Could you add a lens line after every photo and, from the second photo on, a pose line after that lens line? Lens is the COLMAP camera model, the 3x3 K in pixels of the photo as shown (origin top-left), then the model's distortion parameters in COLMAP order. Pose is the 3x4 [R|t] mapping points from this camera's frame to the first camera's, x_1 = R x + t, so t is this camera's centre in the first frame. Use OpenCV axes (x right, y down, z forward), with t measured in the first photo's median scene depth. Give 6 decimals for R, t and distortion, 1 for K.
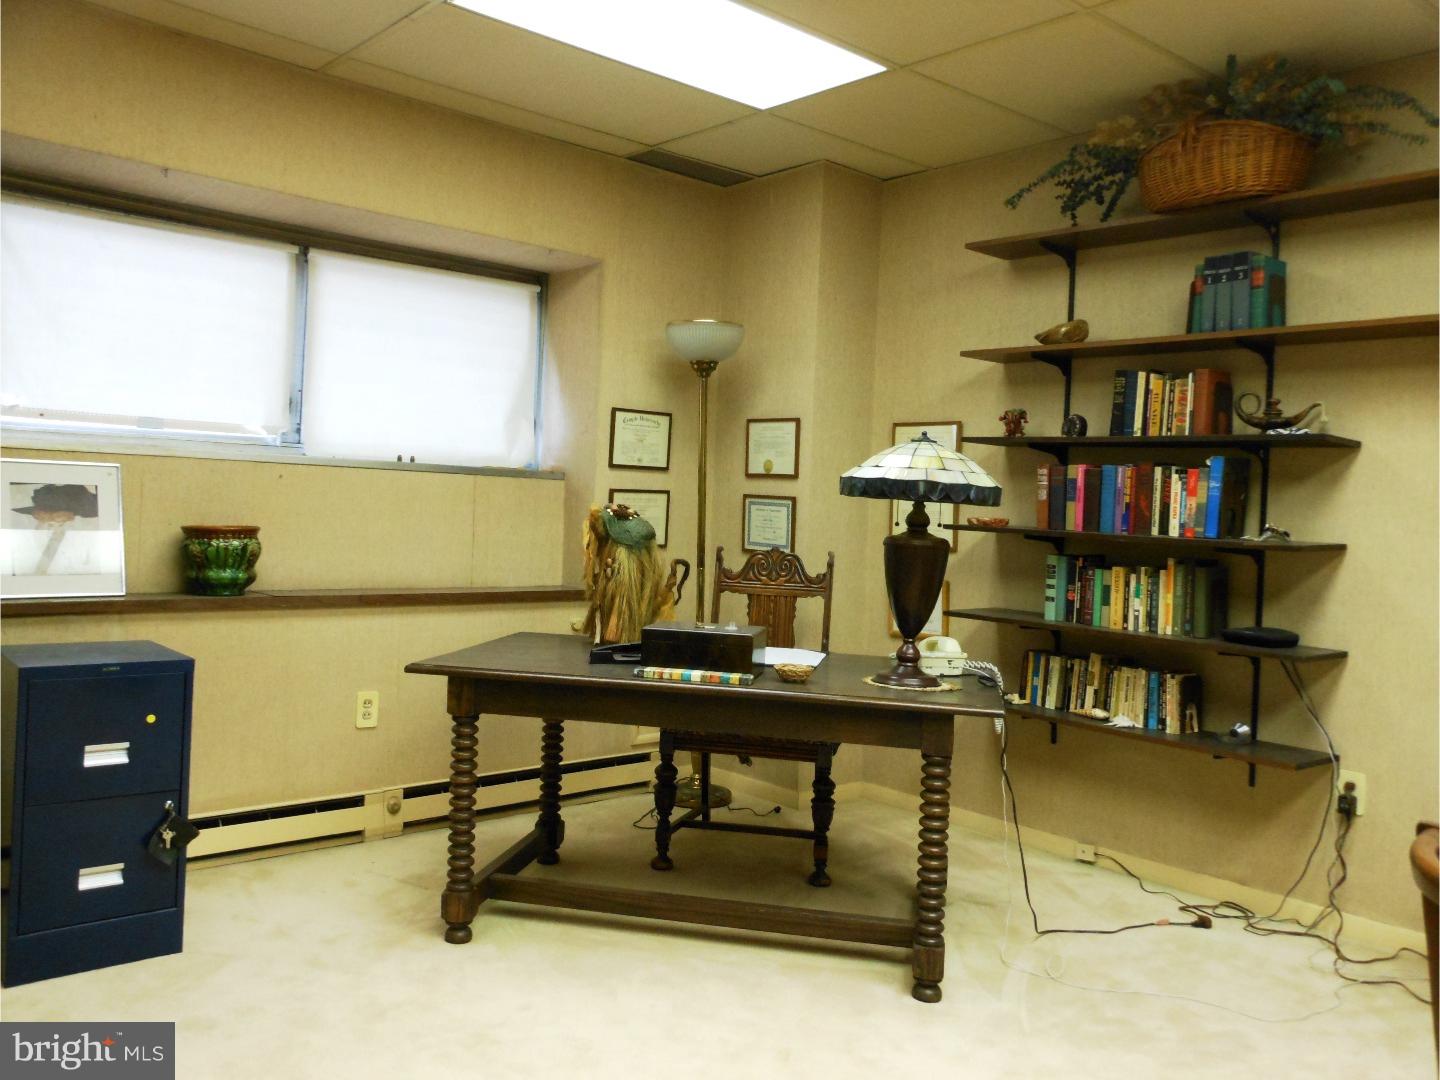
lens RADIAL K [[1158.8, 0, 690.8], [0, 1158.8, 513.5], [0, 0, 1]] dist [-0.001462, -0.006415]
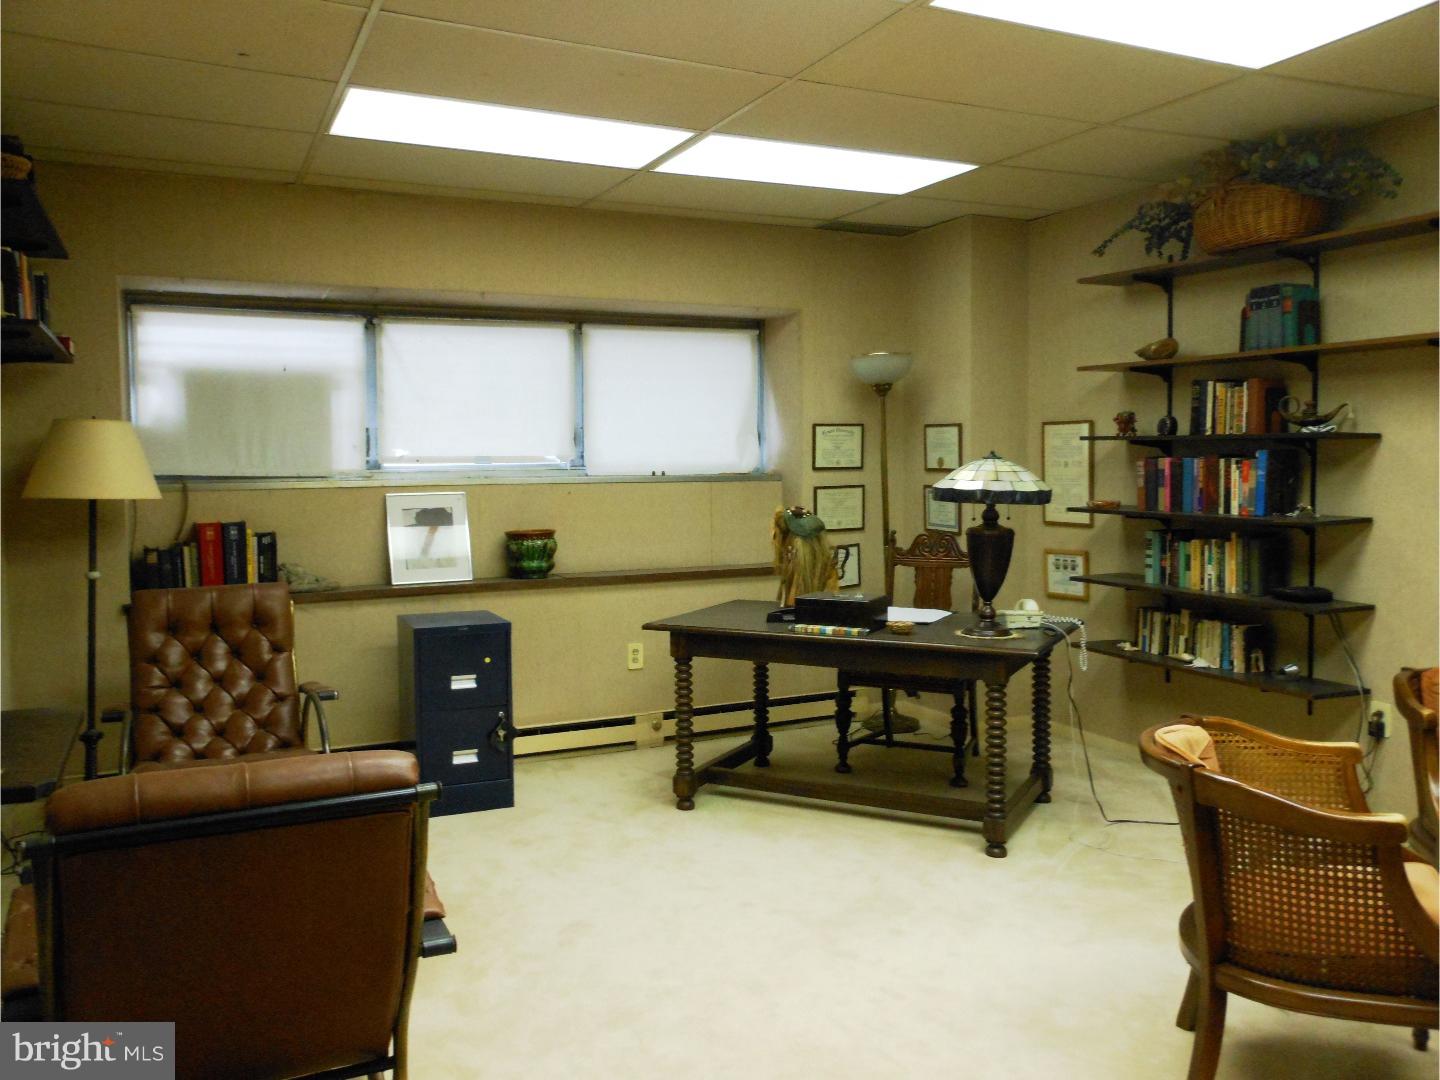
lens RADIAL K [[1158.8, 0, 691.9], [0, 1158.8, 515.3], [0, 0, 1]] dist [-0.001462, -0.006415]
pose [[0.958721, -0.037117, -0.281917, 0.206012], [0.047686, 0.998390, 0.030721, -0.045020], [0.280322, -0.042896, 0.958947, -0.349582]]
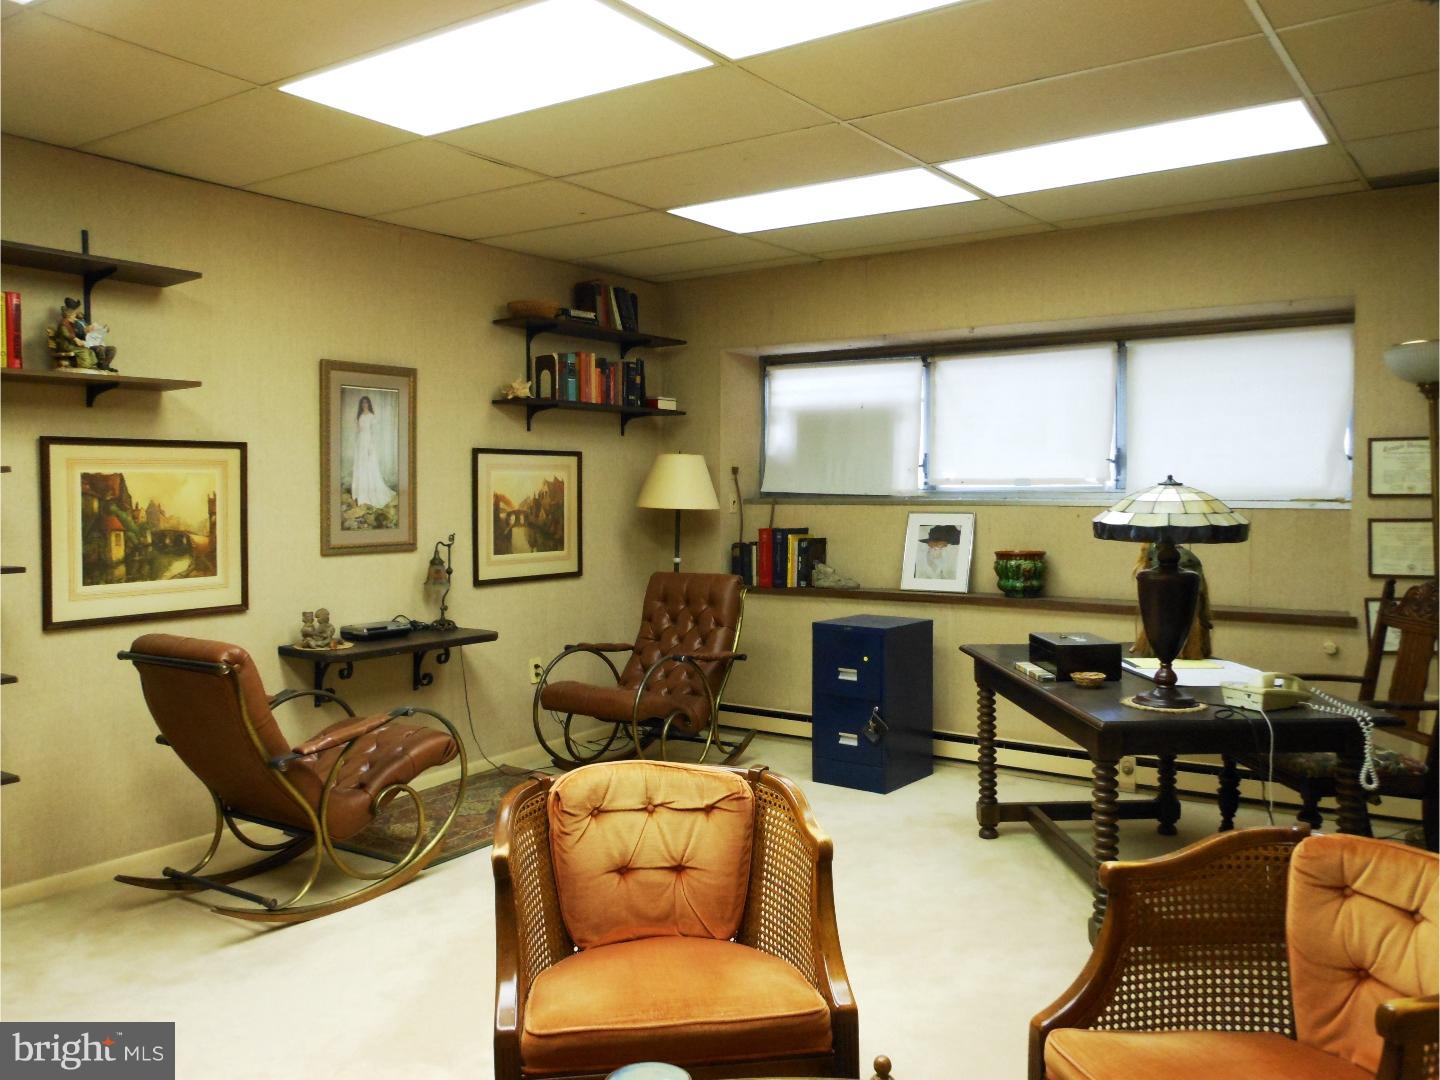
lens RADIAL K [[1158.8, 0, 730.6], [0, 1158.8, 525.4], [0, 0, 1]] dist [-0.001462, -0.006415]
pose [[0.228032, -0.003649, -0.973647, 0.991715], [0.009195, 0.999956, -0.001594, -0.024496], [0.973610, -0.008589, 0.228055, 0.301250]]
